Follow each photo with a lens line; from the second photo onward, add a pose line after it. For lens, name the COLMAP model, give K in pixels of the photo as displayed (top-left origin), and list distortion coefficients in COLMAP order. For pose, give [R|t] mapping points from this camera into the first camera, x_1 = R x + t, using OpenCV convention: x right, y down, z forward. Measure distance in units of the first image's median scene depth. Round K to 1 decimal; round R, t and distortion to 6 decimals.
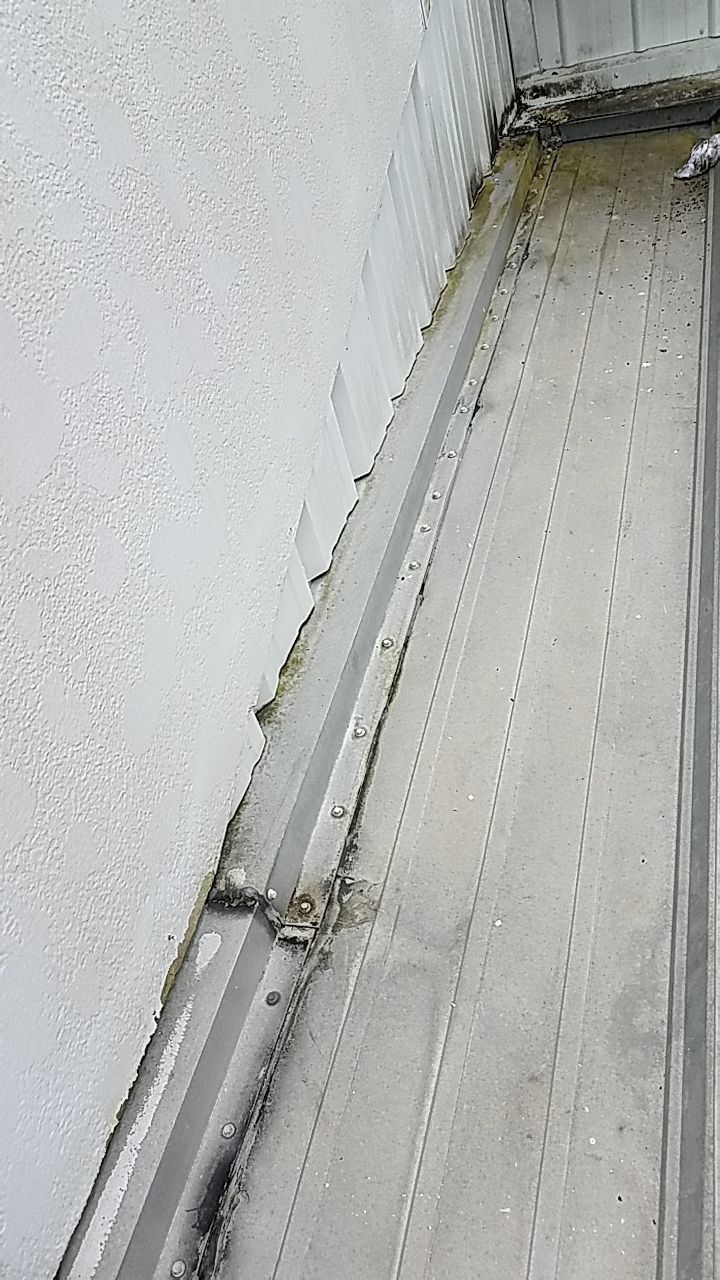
lens RADIAL K [[999.2, 0, 366.4], [0, 999.2, 632.8], [0, 0, 1]] dist [0.004348, -0.002006]
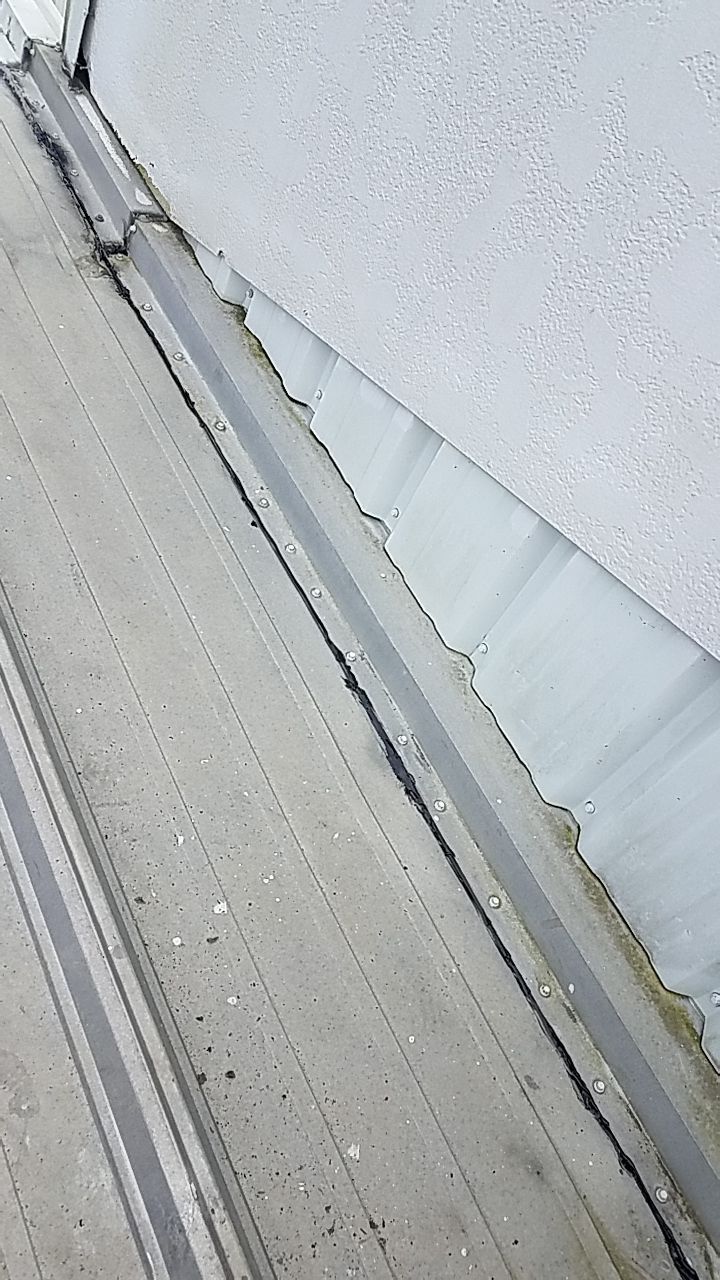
lens RADIAL K [[999.2, 0, 366.4], [0, 999.2, 632.8], [0, 0, 1]] dist [0.004348, -0.002006]
pose [[-0.739410, 0.508021, -0.441799, 0.278919], [-0.563459, -0.107784, 0.819083, -0.556928], [0.368493, 0.854574, 0.365946, 0.472665]]
